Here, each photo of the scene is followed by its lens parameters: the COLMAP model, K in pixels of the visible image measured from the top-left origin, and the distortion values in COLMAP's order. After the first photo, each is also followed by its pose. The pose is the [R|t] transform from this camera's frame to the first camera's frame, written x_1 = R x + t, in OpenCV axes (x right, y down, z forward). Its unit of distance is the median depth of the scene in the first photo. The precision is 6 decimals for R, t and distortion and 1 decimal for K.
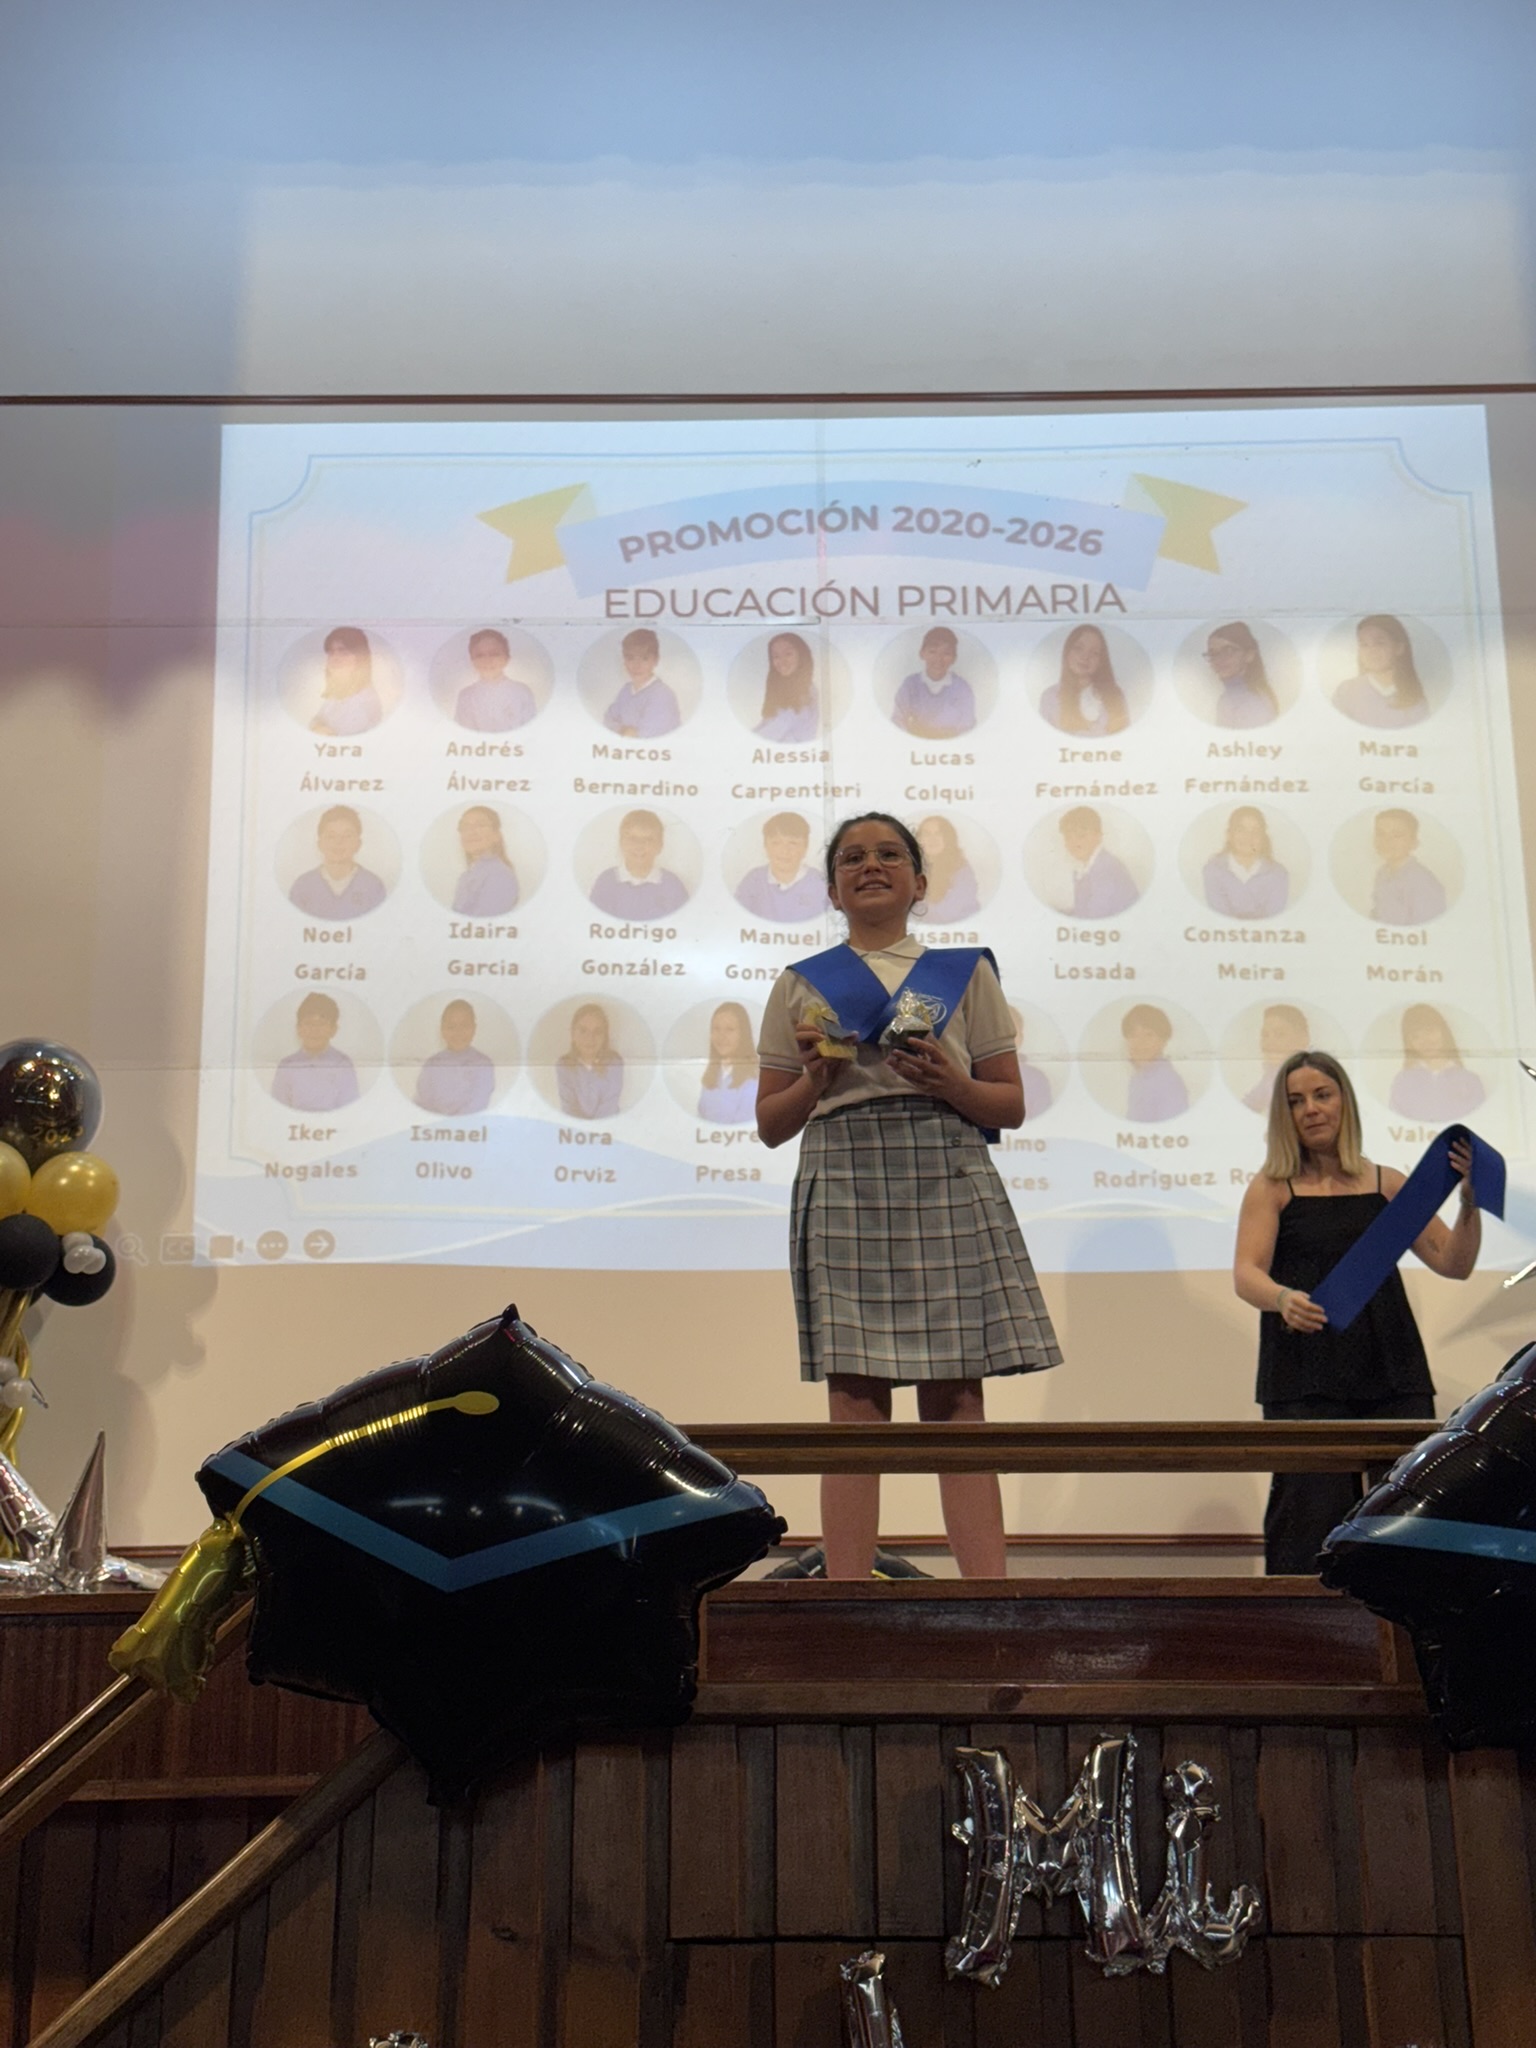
lens RADIAL K [[2942.4, 0, 751.9], [0, 2942.4, 1013.0], [0, 0, 1]] dist [0.131005, 0.000000]
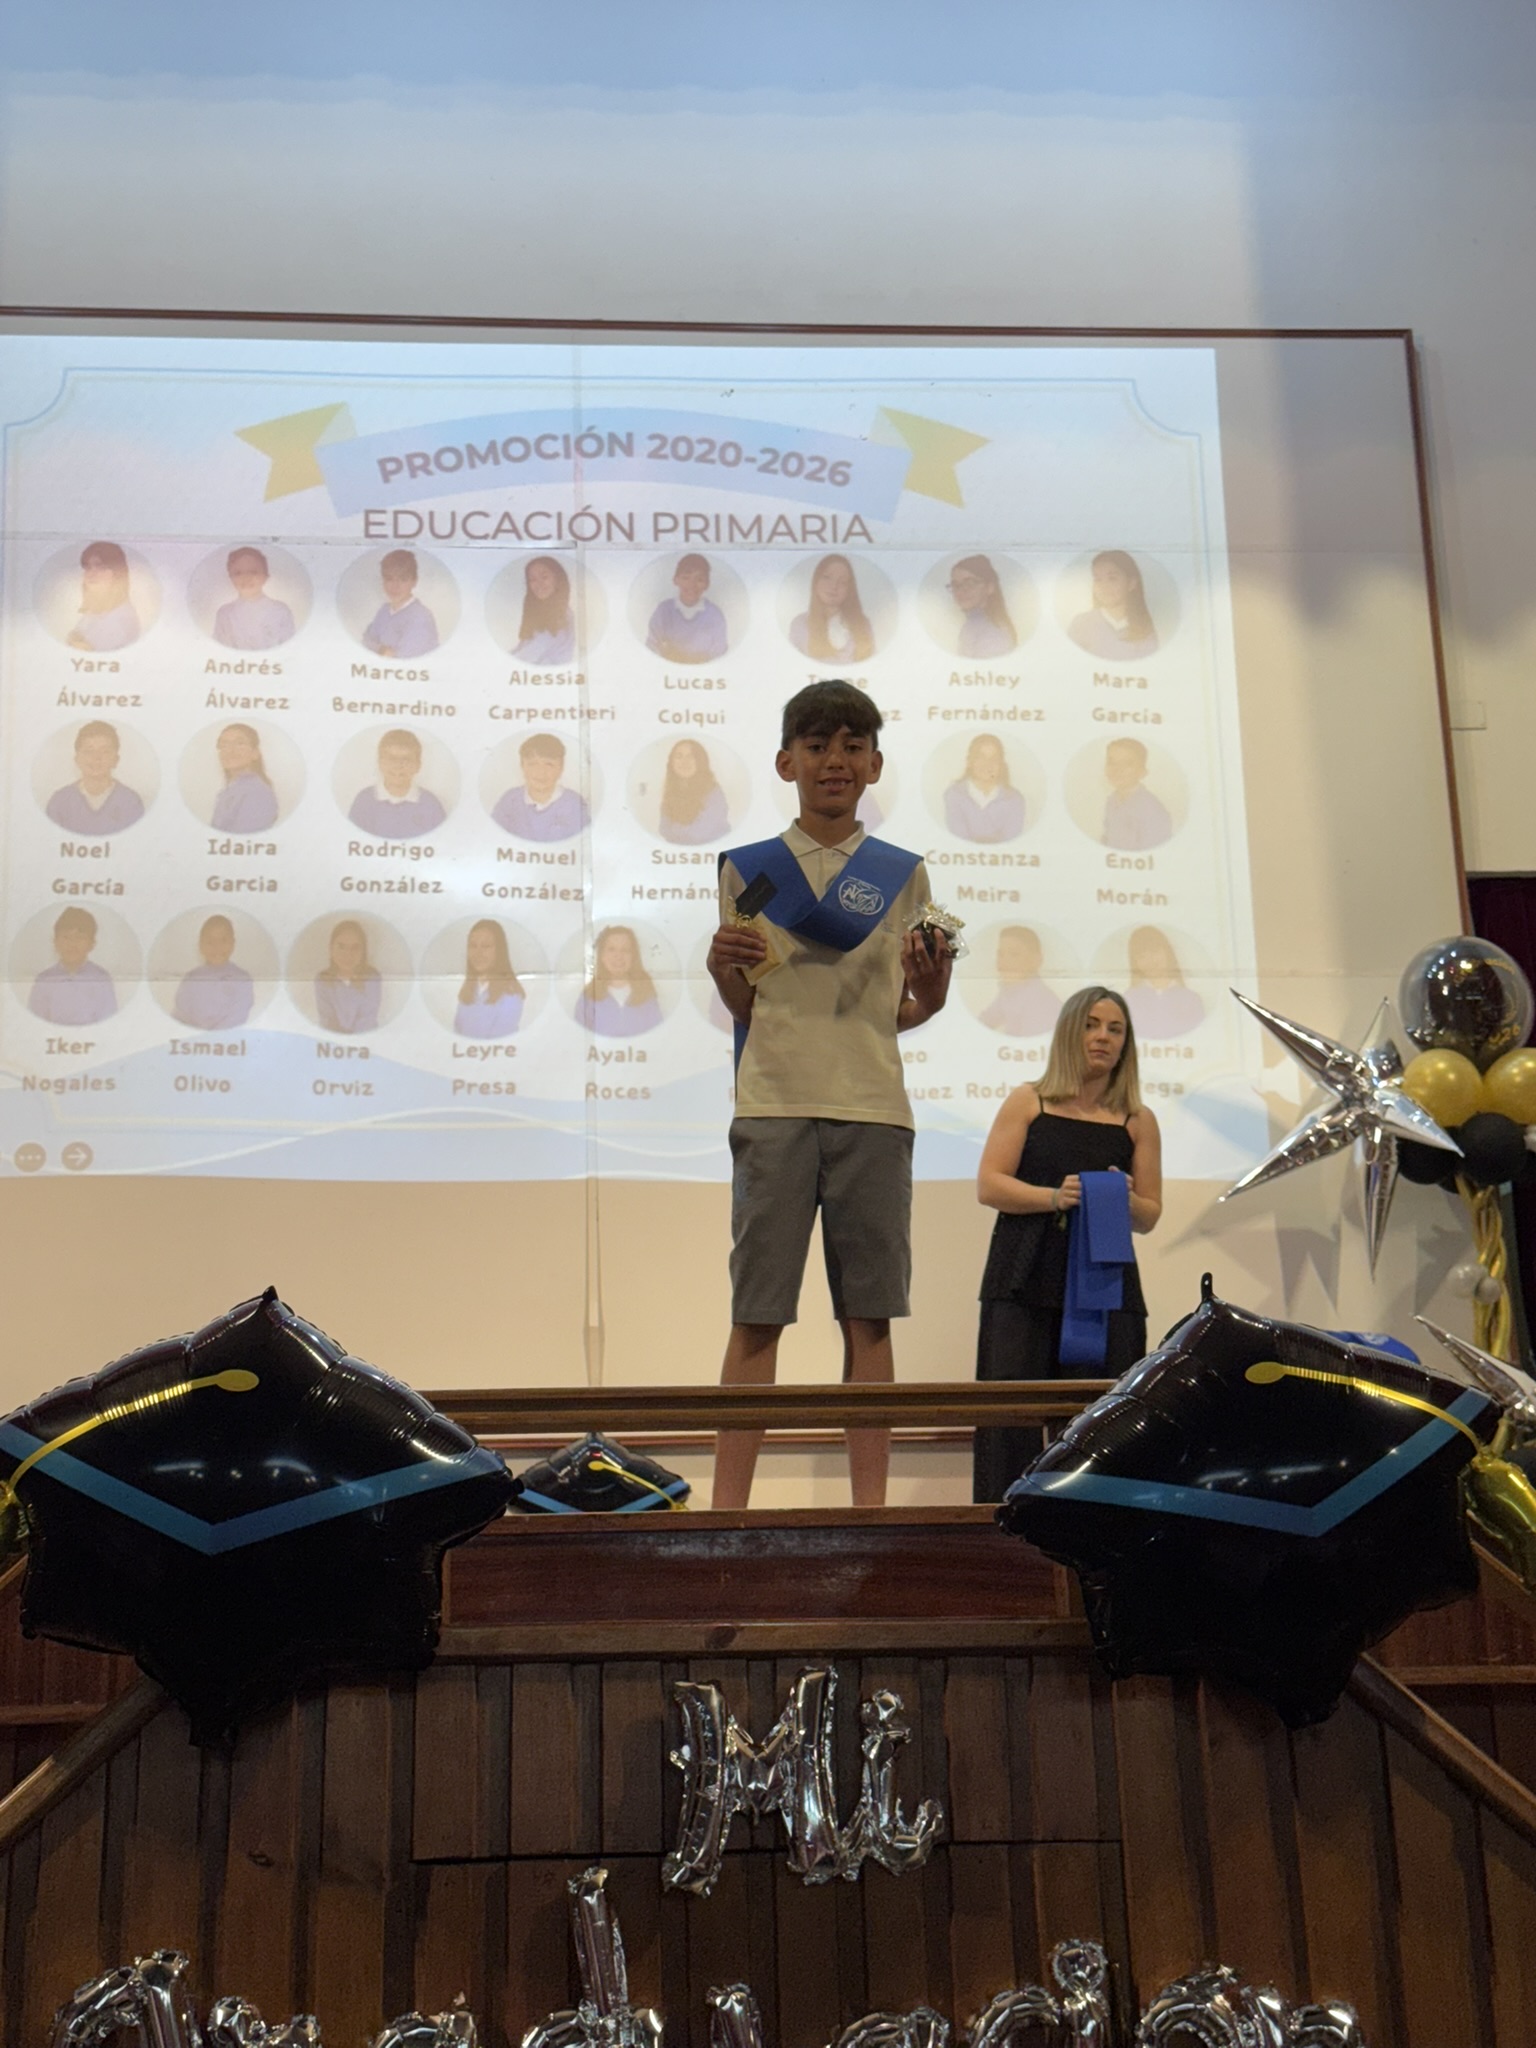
lens RADIAL K [[2942.4, 0, 752.6], [0, 2942.4, 981.9], [0, 0, 1]] dist [0.131005, 0.000000]
pose [[0.996717, 0.005266, 0.080791, 0.002160], [-0.007918, 0.999439, 0.032543, -0.015851], [-0.080574, -0.033076, 0.996200, -0.030161]]
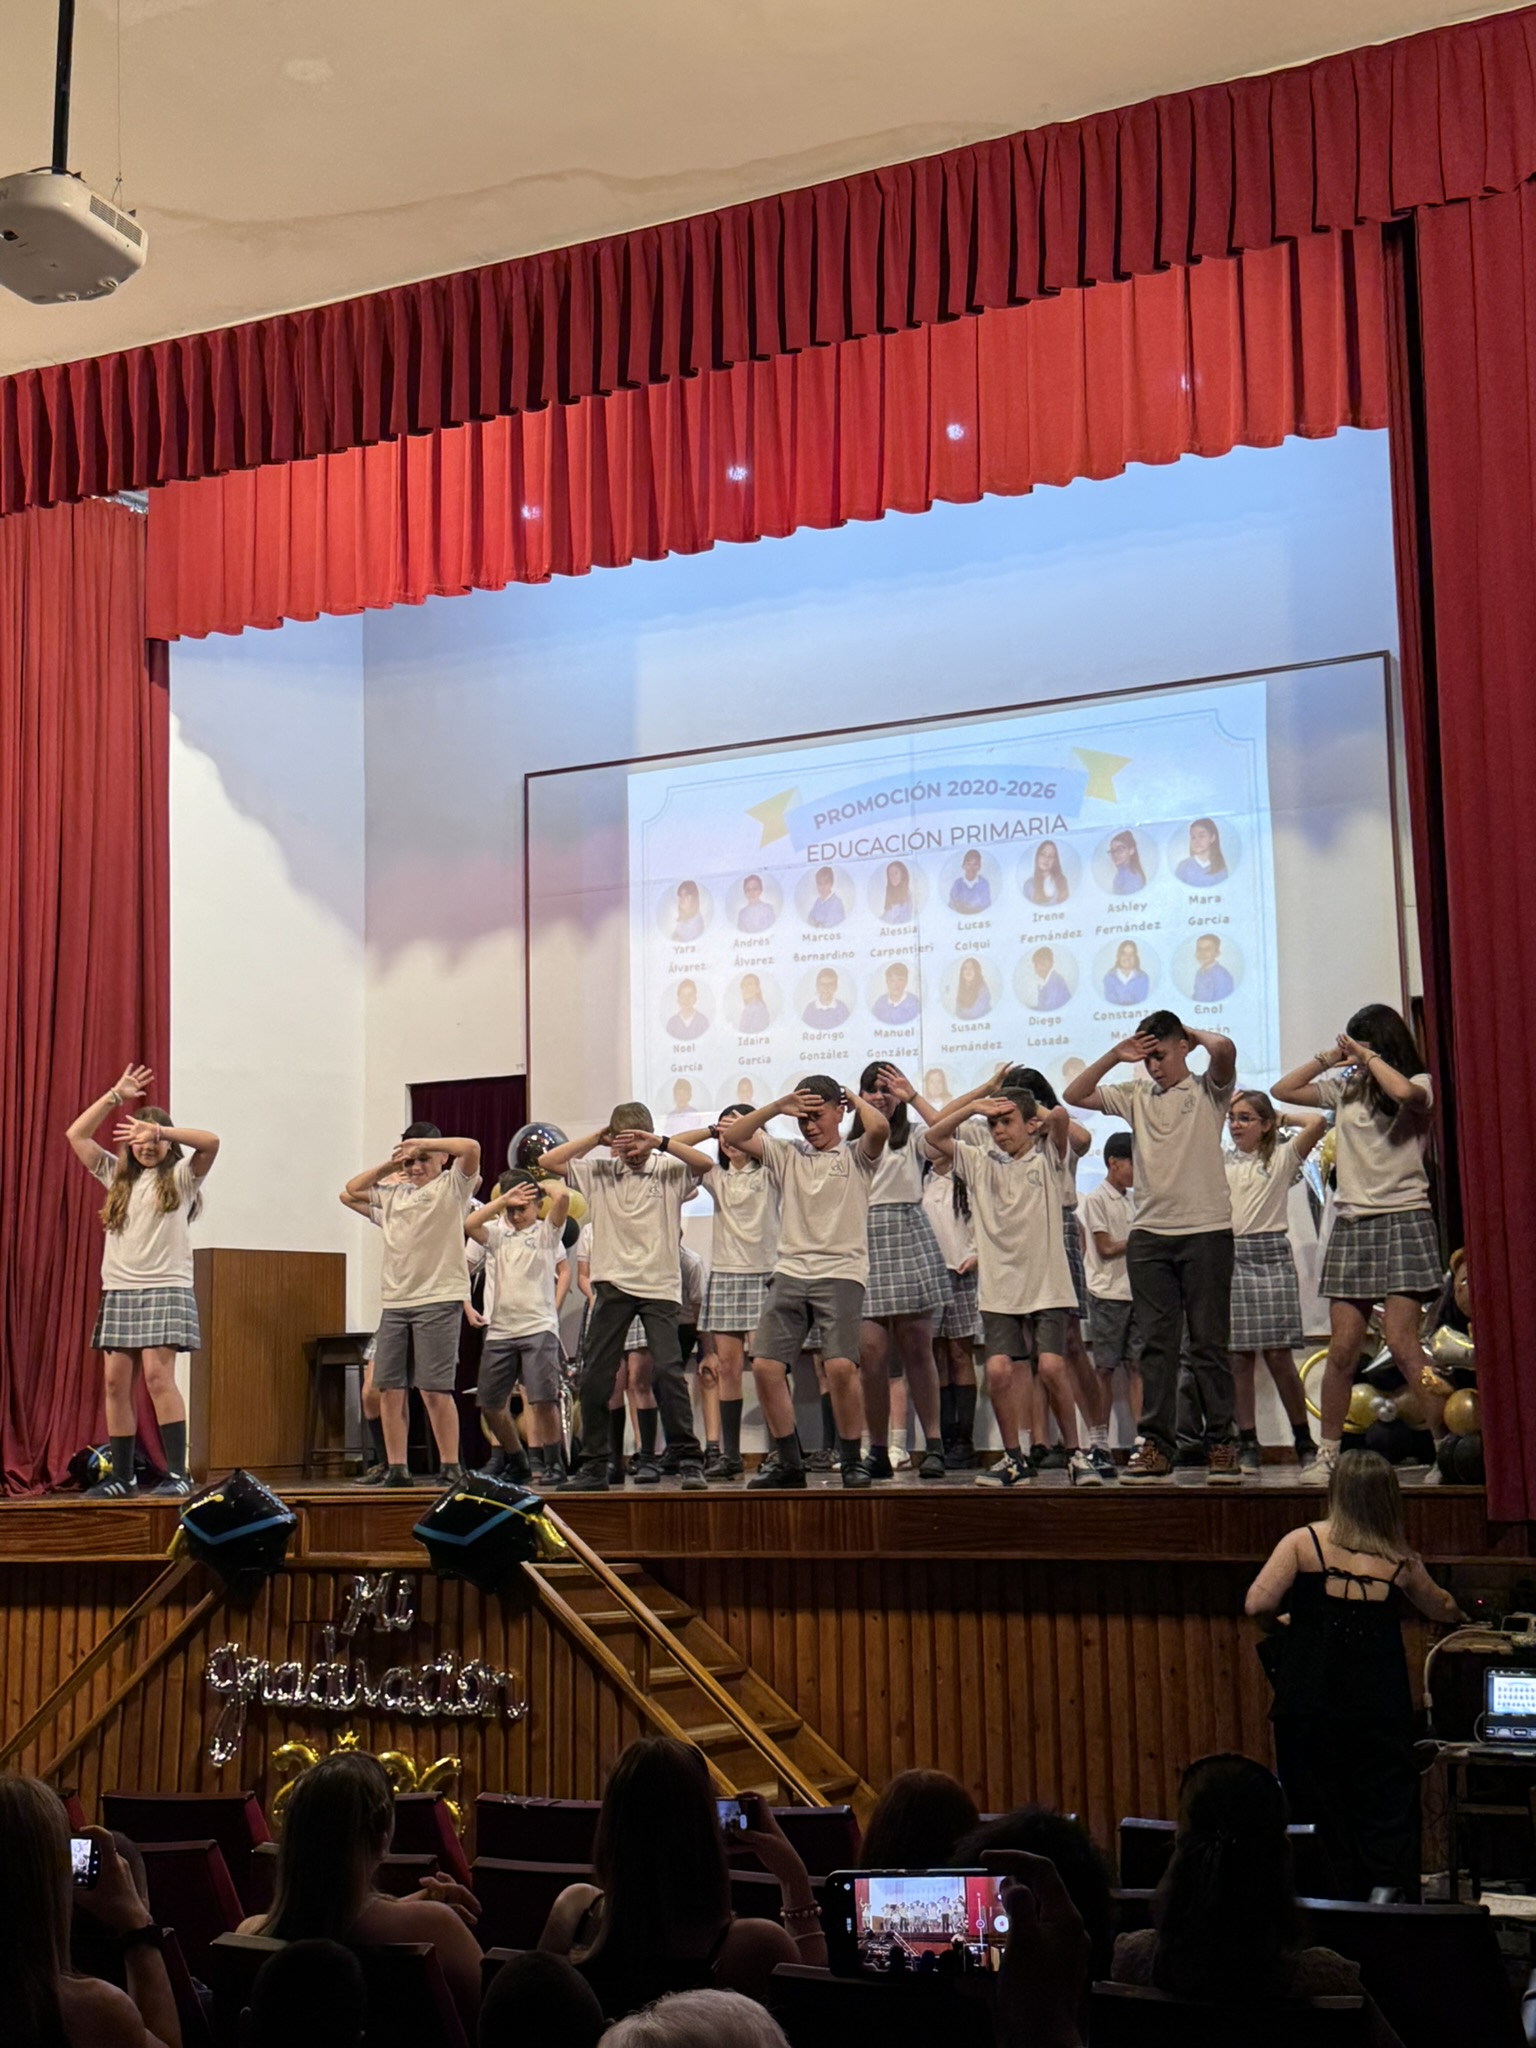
lens RADIAL K [[2684.1, 0, 782.0], [0, 2684.1, 1018.6], [0, 0, 1]] dist [0.141110, 0.000000]
pose [[0.898054, -0.070860, -0.434140, 0.693069], [0.142953, 0.980384, 0.135692, -0.278178], [0.416009, -0.183920, 0.890567, -0.574266]]
